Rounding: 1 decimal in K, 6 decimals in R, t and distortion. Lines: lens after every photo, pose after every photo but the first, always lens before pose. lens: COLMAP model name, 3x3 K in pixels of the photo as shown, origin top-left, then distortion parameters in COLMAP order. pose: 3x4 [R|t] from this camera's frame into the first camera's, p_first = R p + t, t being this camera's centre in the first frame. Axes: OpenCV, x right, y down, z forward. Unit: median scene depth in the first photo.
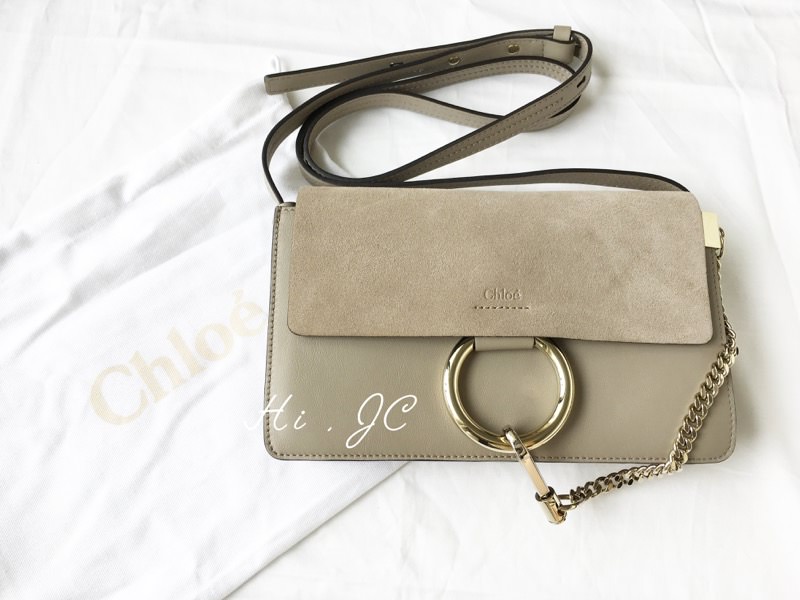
lens RADIAL K [[711.0, 0, 384.1], [0, 711.0, 287.6], [0, 0, 1]] dist [0.028359, -0.070901]
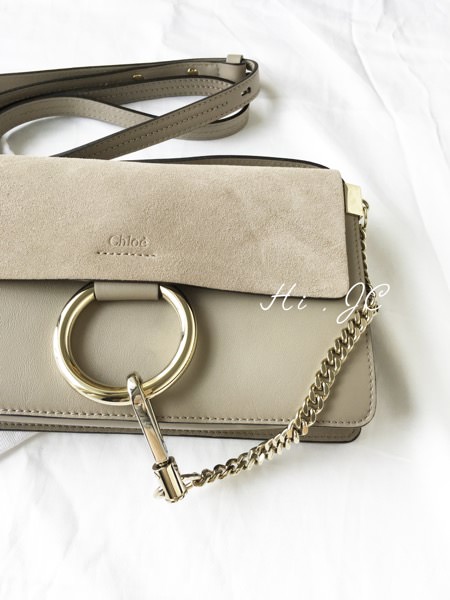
lens RADIAL K [[533.3, 0, 225.0], [0, 533.3, 300.0], [0, 0, 1]] dist [0.028359, -0.070901]
pose [[0.999202, 0.029428, 0.026996, 0.272474], [-0.023525, 0.980008, -0.197560, 0.219370], [-0.032270, 0.196768, 0.979919, 0.308075]]
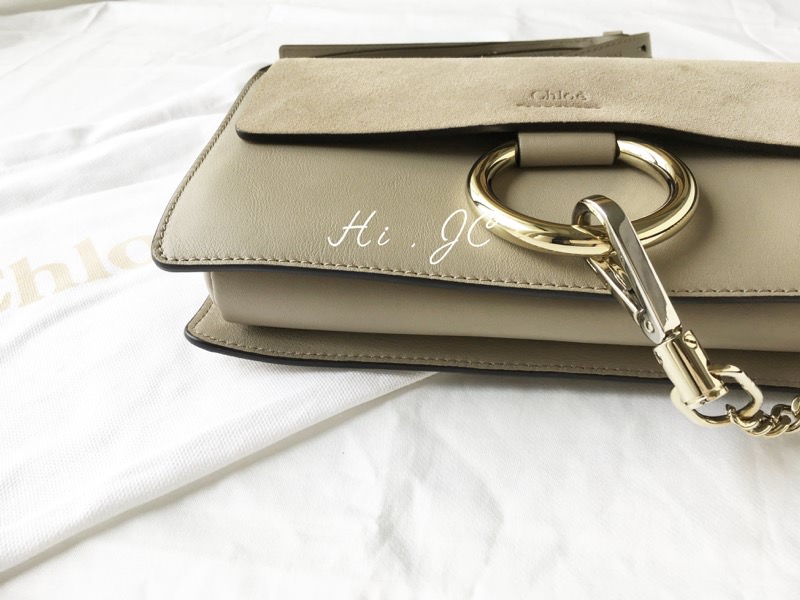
lens RADIAL K [[711.0, 0, 384.1], [0, 711.0, 287.6], [0, 0, 1]] dist [0.028359, -0.070901]
pose [[0.993797, 0.021307, -0.109146, 0.079026], [-0.082271, 0.801219, -0.592688, 0.547166], [0.074821, 0.597991, 0.798003, 0.554418]]
